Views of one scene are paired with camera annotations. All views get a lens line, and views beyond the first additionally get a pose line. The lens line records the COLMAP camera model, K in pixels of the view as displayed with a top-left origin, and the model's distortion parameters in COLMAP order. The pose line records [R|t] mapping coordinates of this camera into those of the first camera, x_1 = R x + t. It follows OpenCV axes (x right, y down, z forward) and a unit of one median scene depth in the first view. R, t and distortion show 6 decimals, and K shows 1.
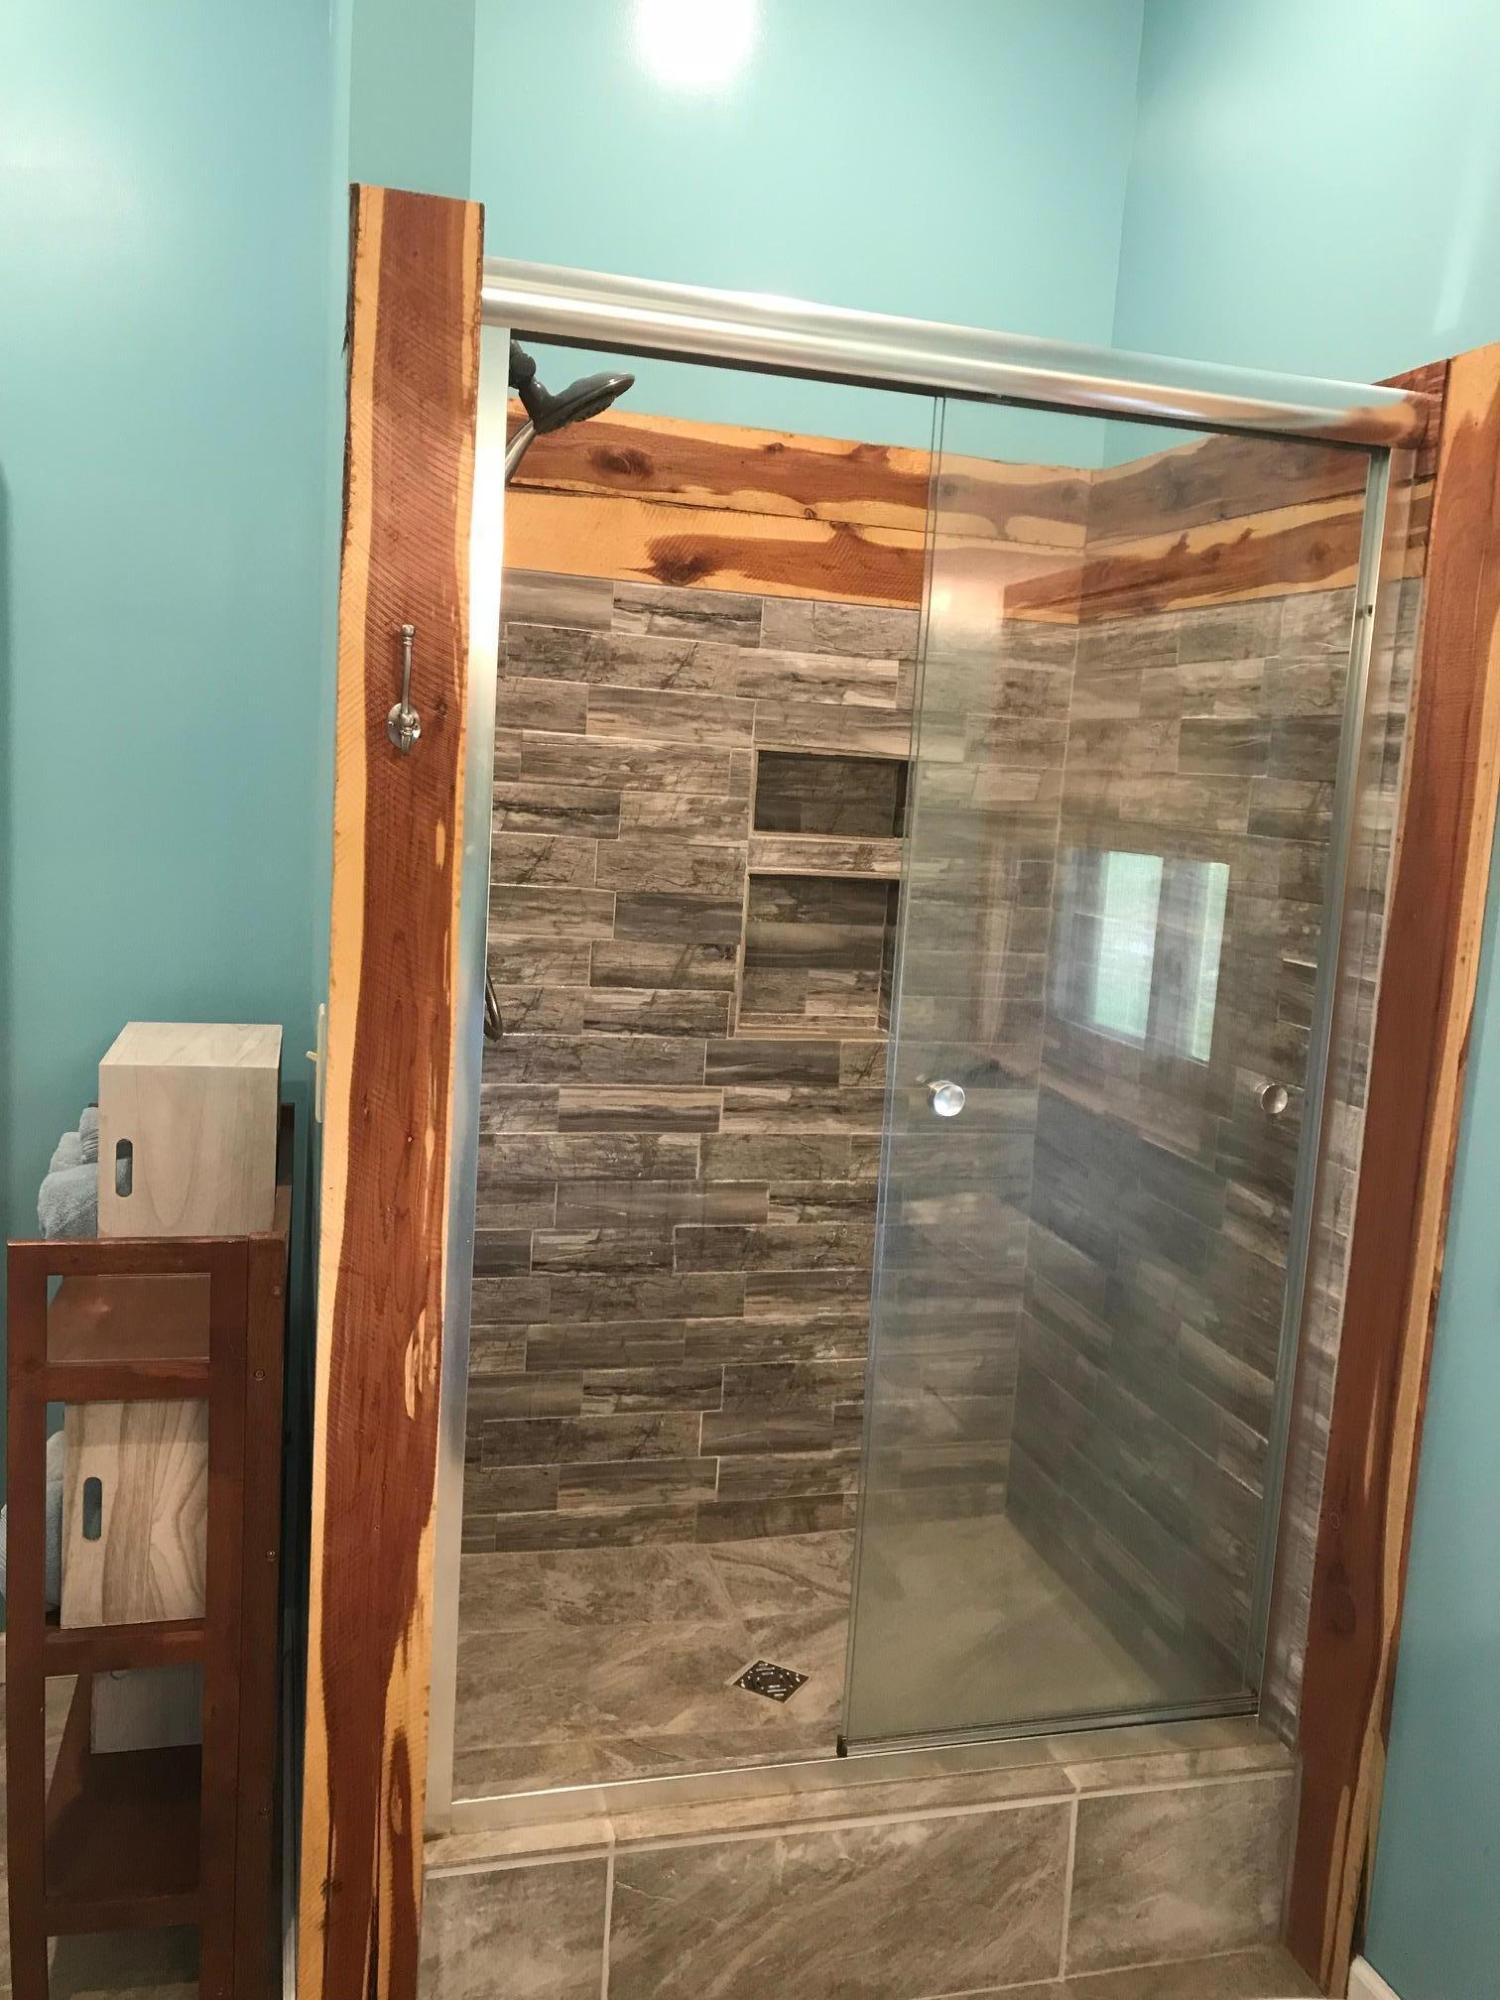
lens RADIAL K [[1666.6, 0, 792.1], [0, 1666.6, 972.3], [0, 0, 1]] dist [0.053792, -0.048918]
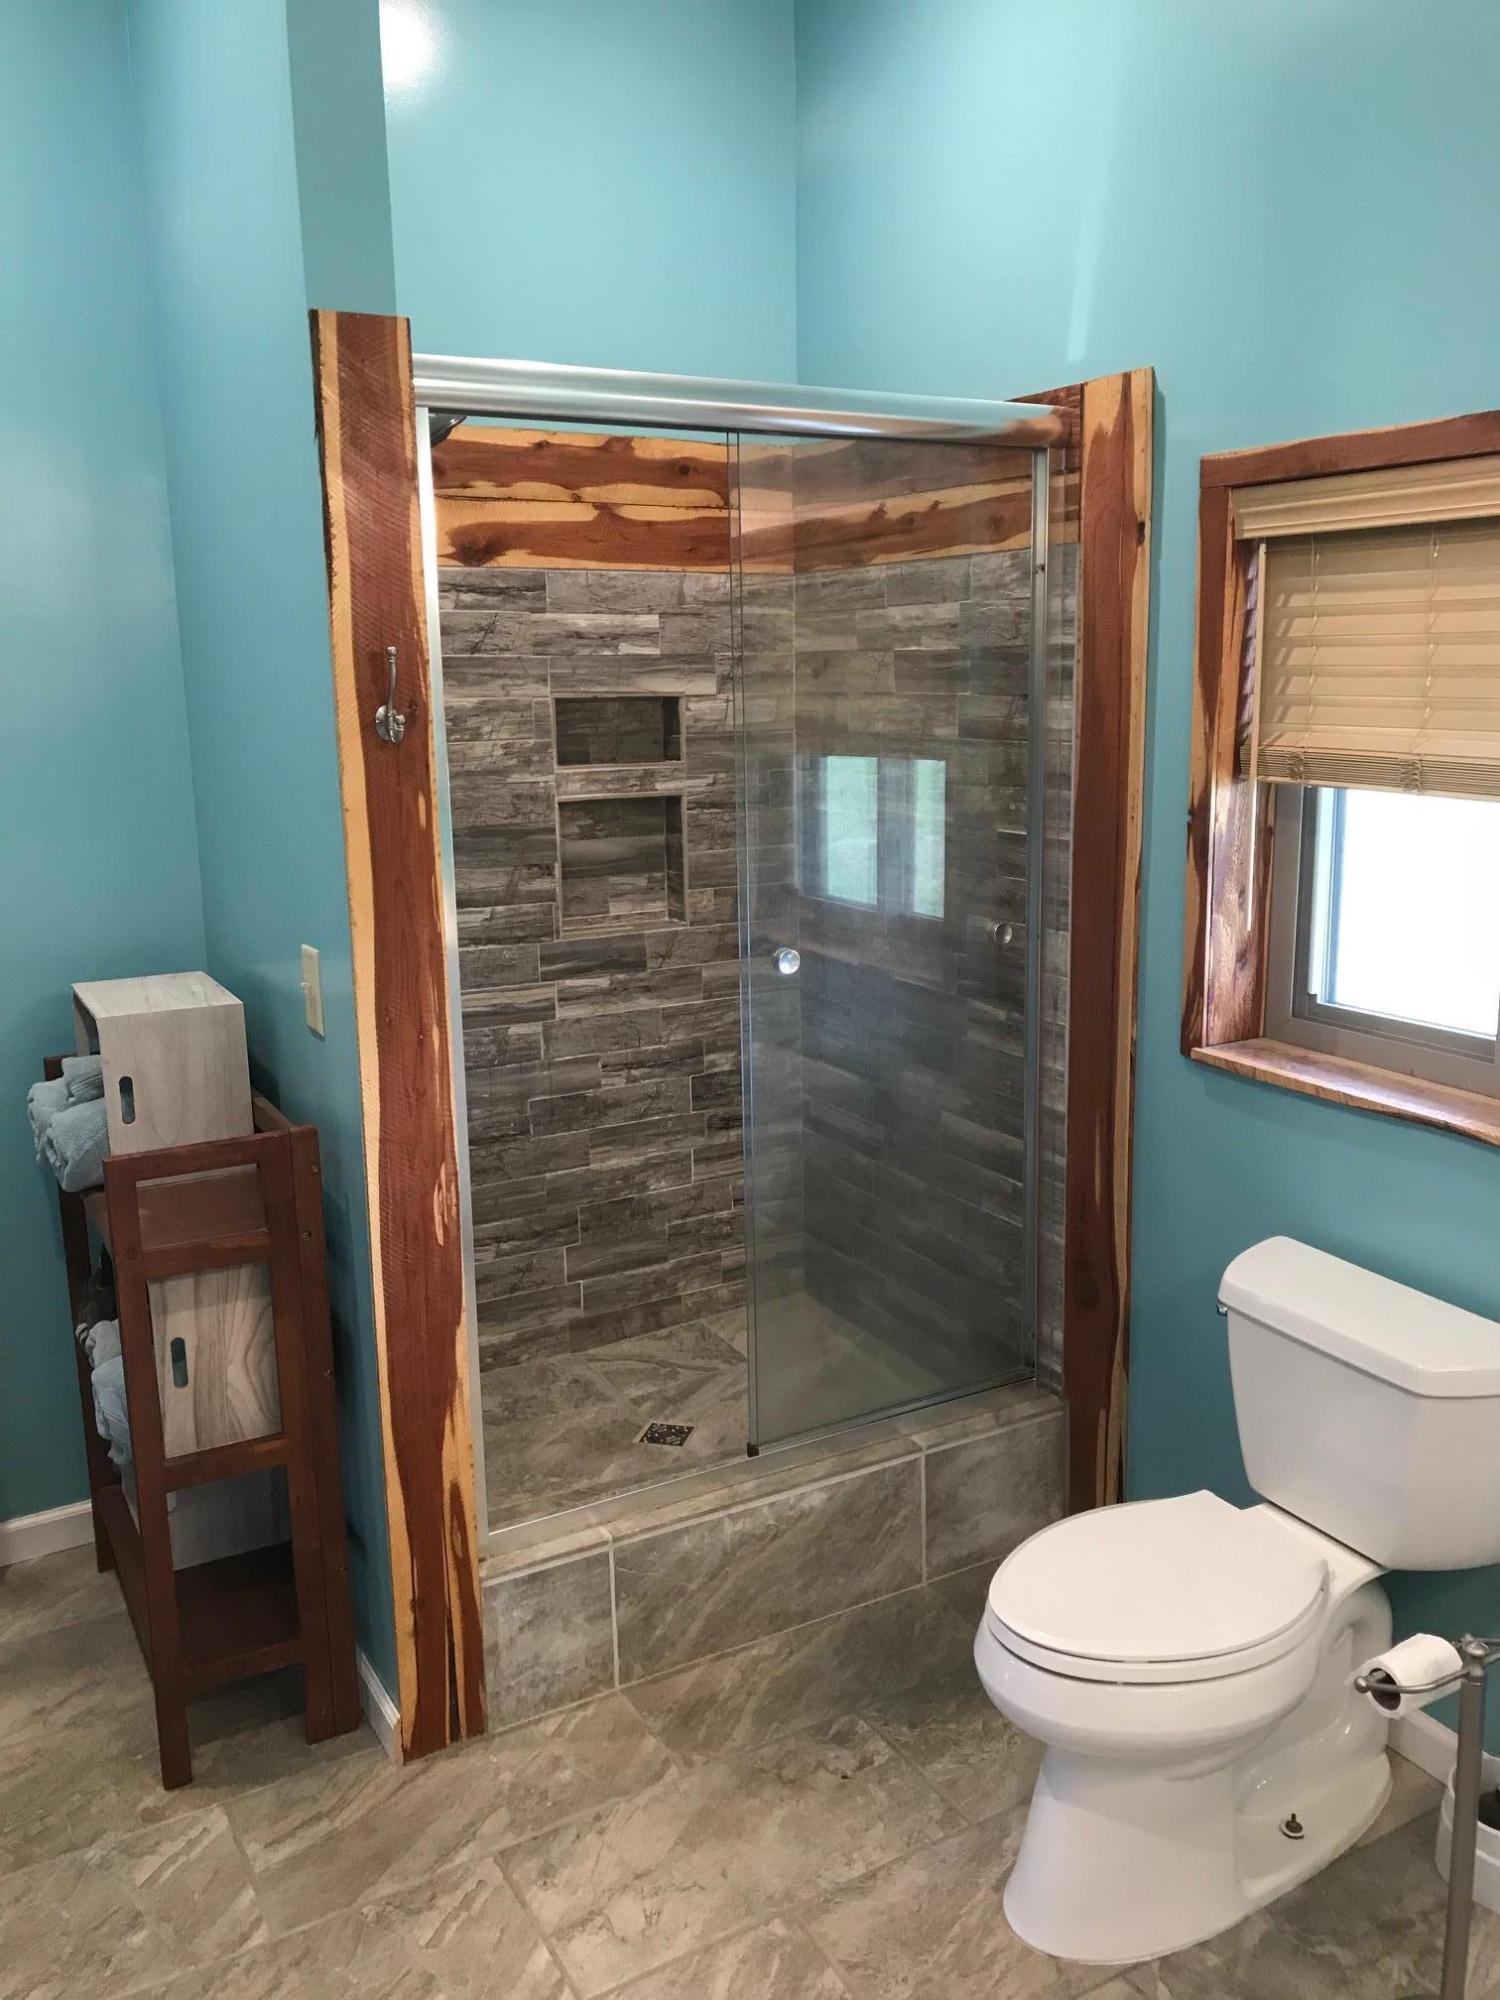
lens RADIAL K [[1666.6, 0, 792.1], [0, 1666.6, 972.3], [0, 0, 1]] dist [0.053792, -0.048918]
pose [[0.965357, -0.120942, 0.231213, -0.183454], [0.105153, 0.991275, 0.079481, -0.018385], [-0.238808, -0.052415, 0.969651, -0.253049]]
